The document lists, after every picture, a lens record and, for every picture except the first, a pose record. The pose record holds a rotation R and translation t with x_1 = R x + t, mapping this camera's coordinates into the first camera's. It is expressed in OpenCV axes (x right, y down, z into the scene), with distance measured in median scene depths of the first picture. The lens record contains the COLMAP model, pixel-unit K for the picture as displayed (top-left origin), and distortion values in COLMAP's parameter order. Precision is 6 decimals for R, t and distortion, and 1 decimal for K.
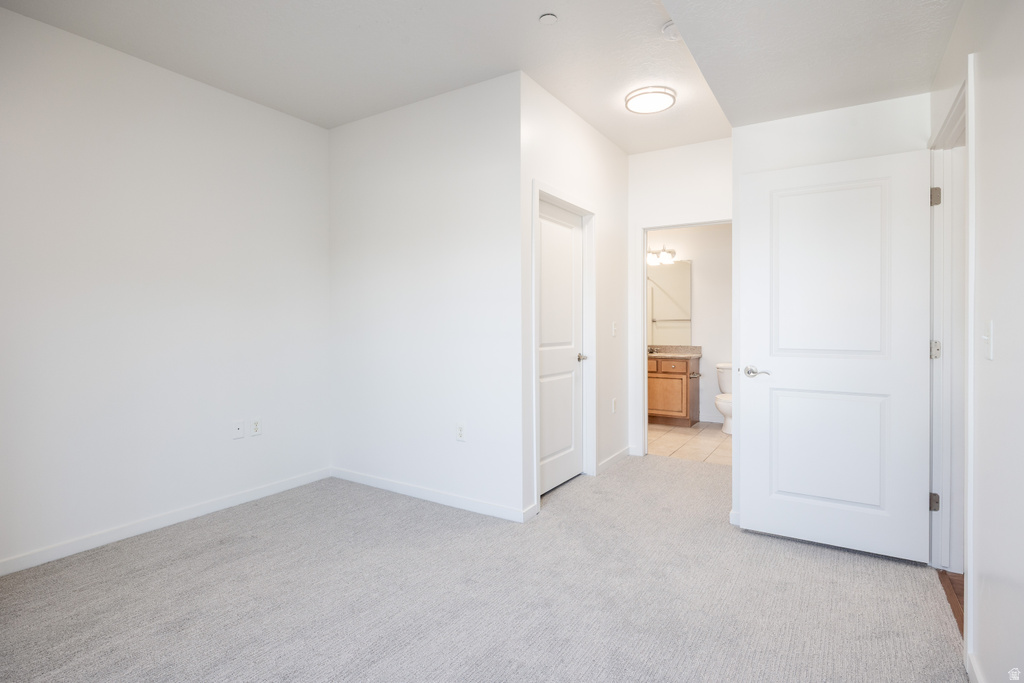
lens RADIAL K [[521.9, 0, 514.0], [0, 521.9, 328.3], [0, 0, 1]] dist [0.001502, -0.000132]
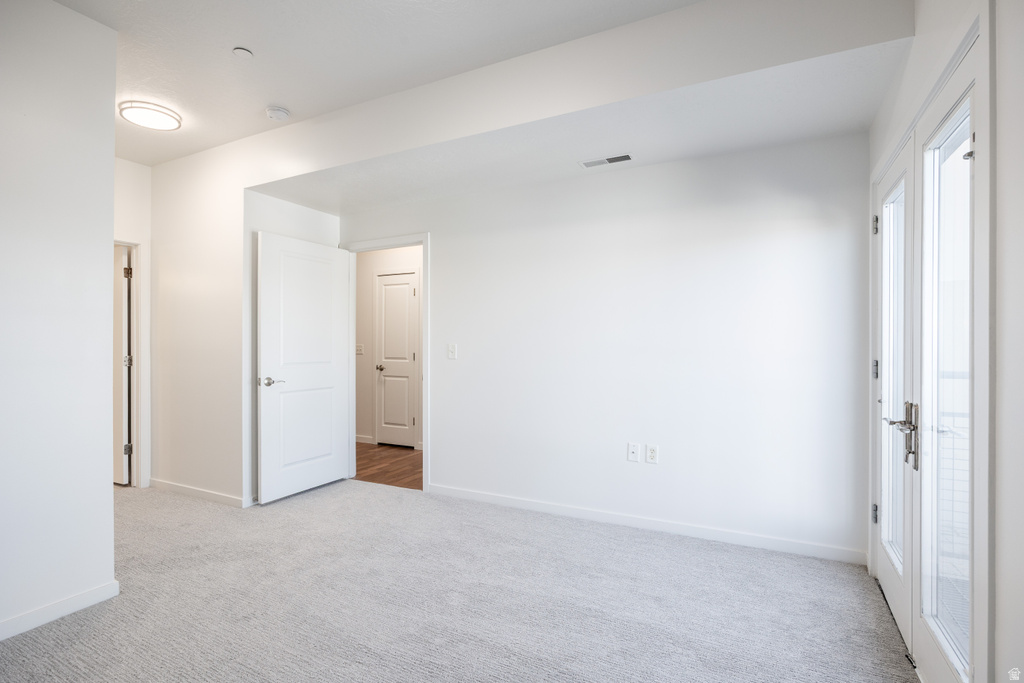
lens RADIAL K [[497.5, 0, 515.5], [0, 497.5, 338.5], [0, 0, 1]] dist [0.000822, 0.000263]
pose [[-0.077398, 0.005588, 0.996985, -0.800988], [0.011212, 0.999926, -0.004734, -0.013777], [-0.996937, 0.010812, -0.077455, 0.441409]]
